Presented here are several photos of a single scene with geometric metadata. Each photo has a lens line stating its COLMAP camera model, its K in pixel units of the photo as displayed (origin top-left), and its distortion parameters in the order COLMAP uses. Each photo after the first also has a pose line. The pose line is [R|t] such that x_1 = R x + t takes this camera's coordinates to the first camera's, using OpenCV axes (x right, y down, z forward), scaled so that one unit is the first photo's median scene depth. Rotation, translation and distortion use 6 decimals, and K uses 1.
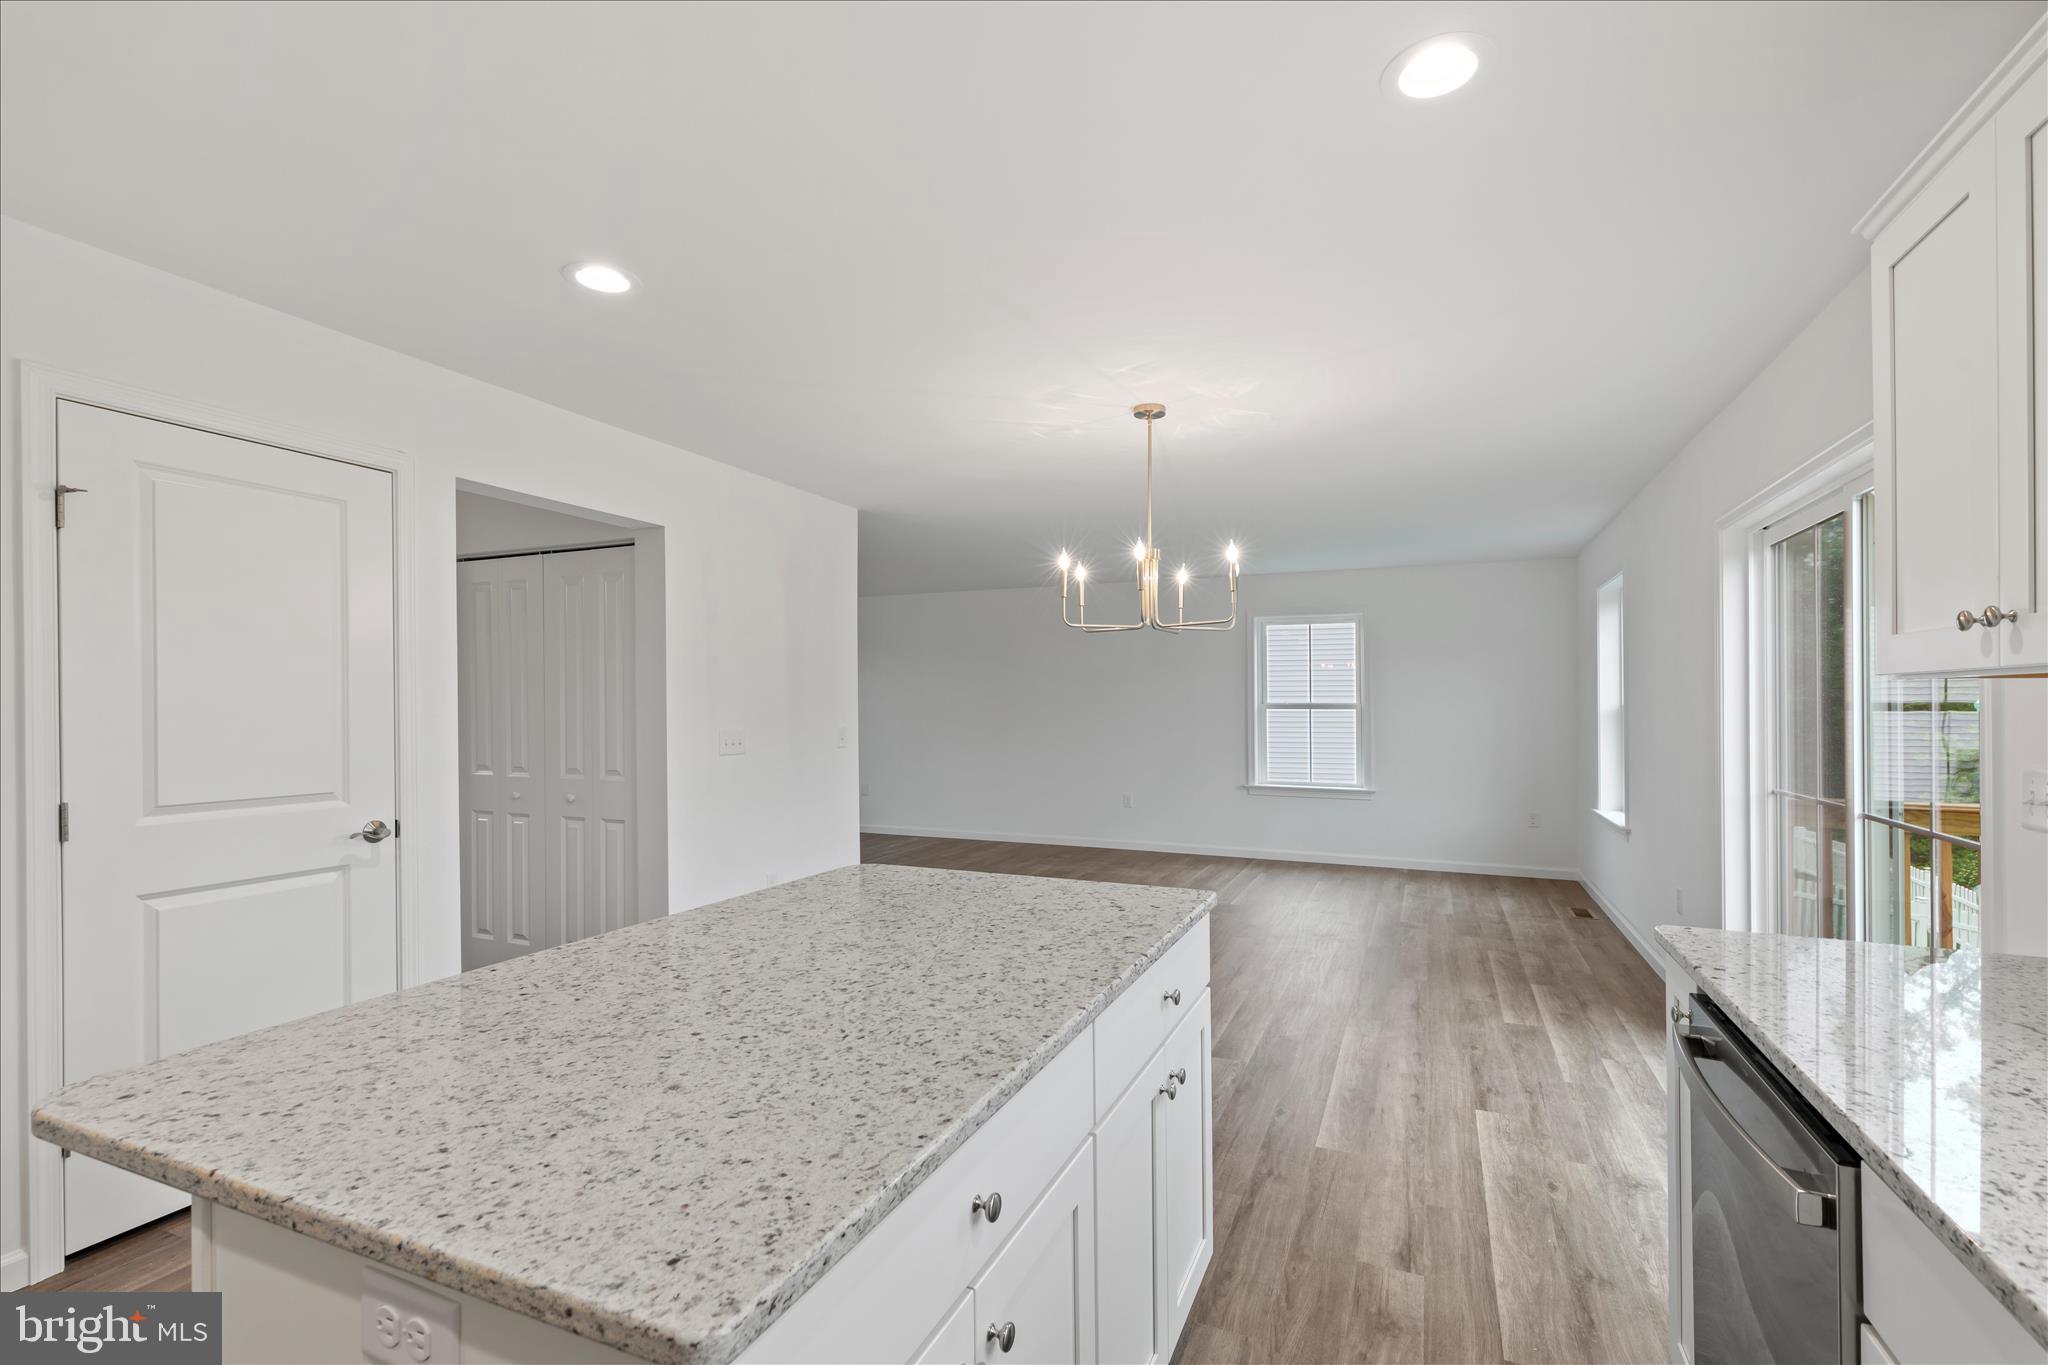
lens RADIAL K [[902.1, 0, 1028.0], [0, 902.1, 699.8], [0, 0, 1]] dist [0.011824, 0.000518]
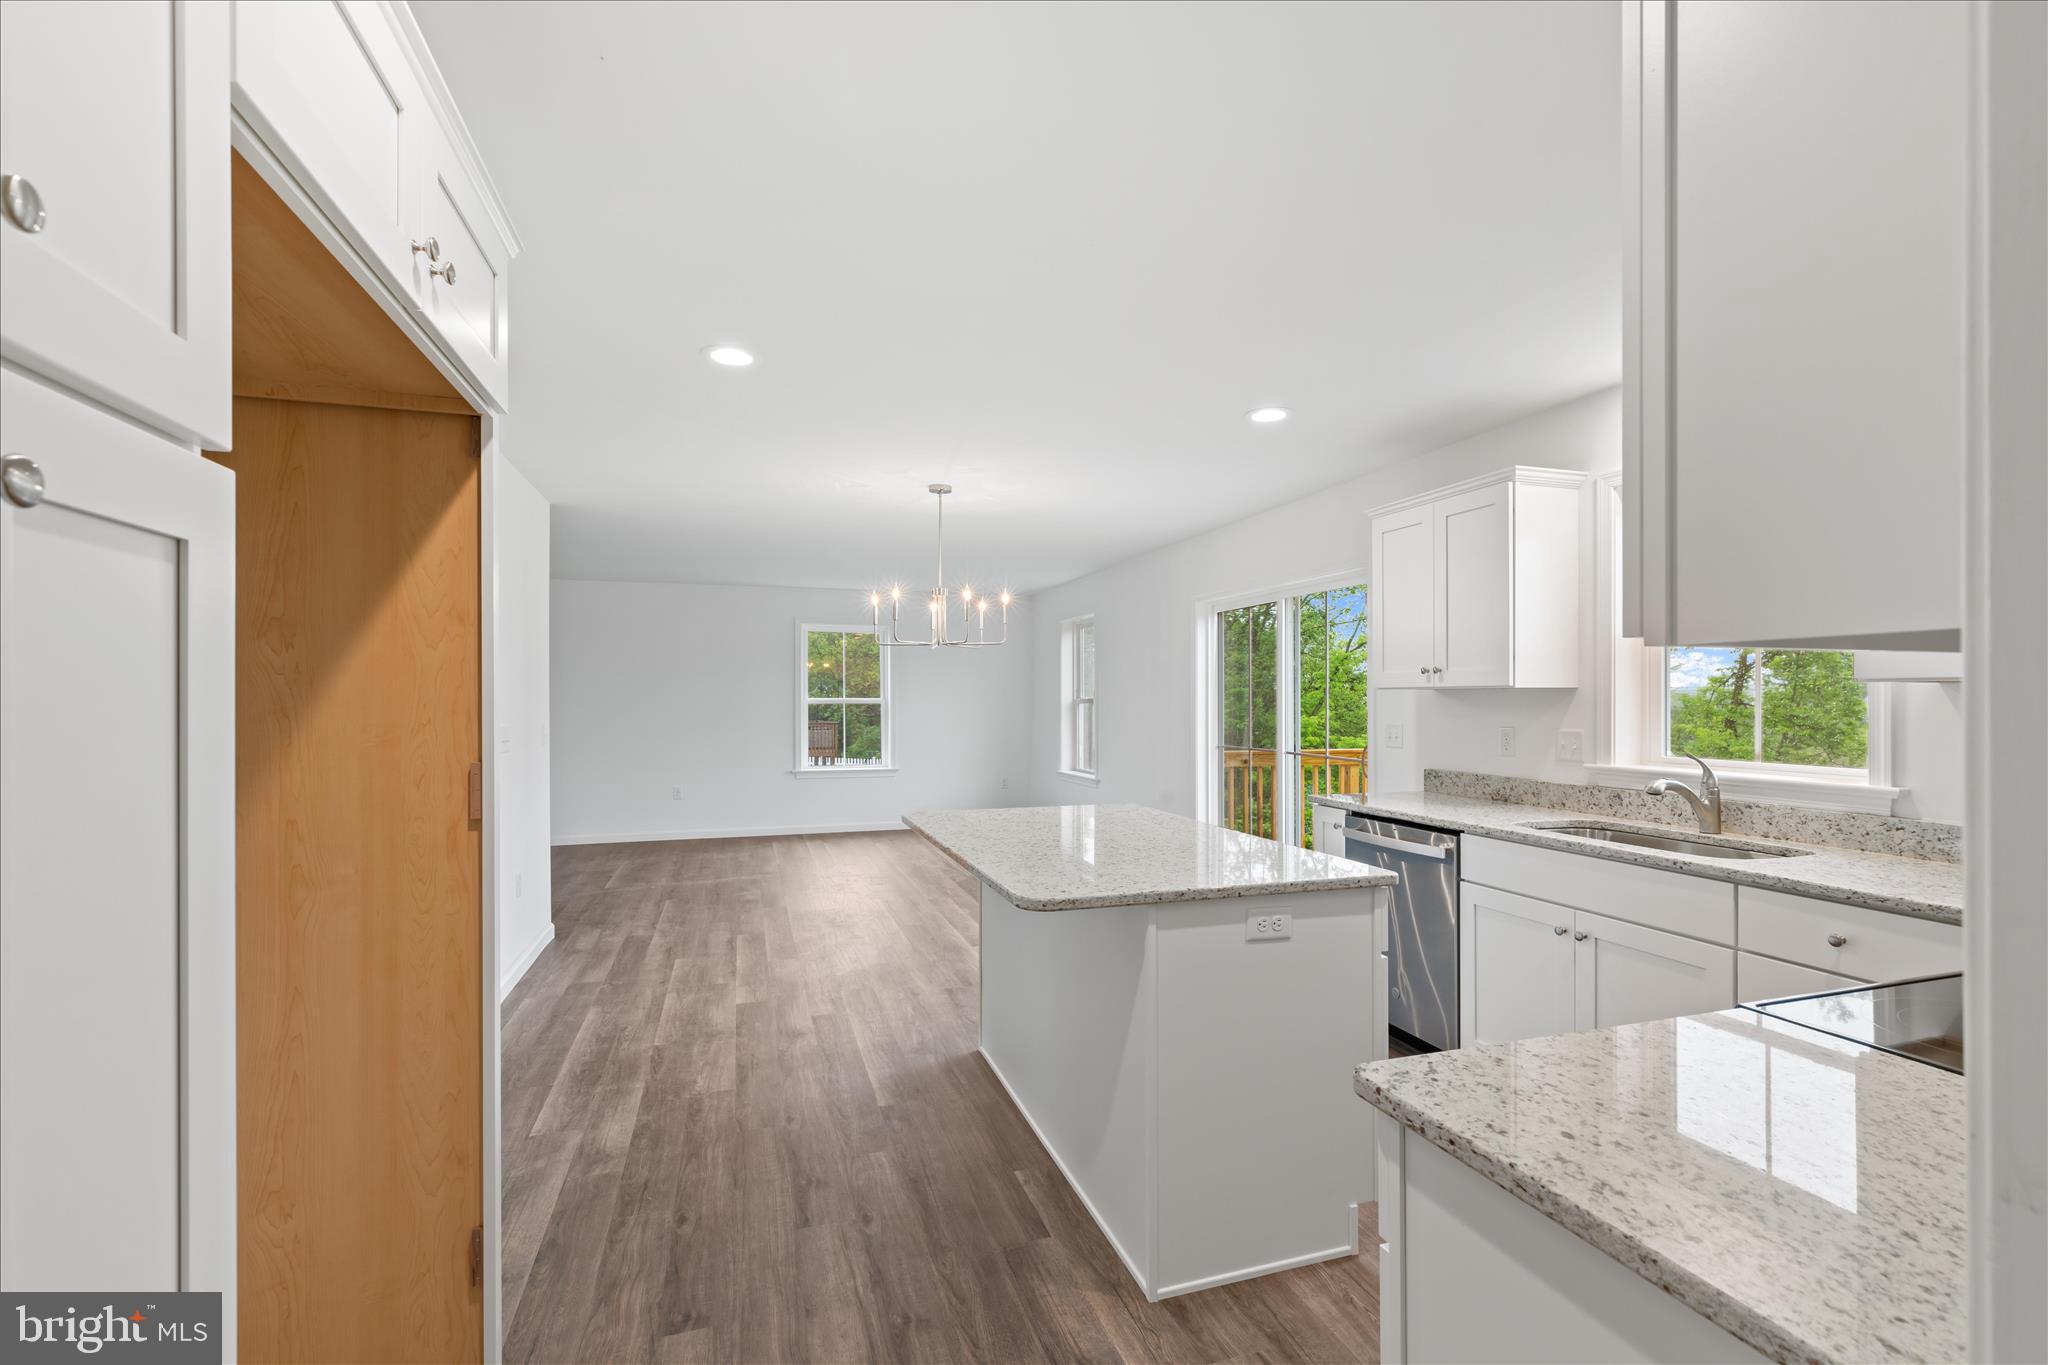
lens RADIAL K [[902.1, 0, 1037.1], [0, 902.1, 682.0], [0, 0, 1]] dist [0.011824, 0.000518]
pose [[0.759188, 0.002373, 0.650868, -0.756423], [0.004864, 0.999945, -0.009320, -0.011721], [-0.650854, 0.010241, 0.759134, -0.164753]]
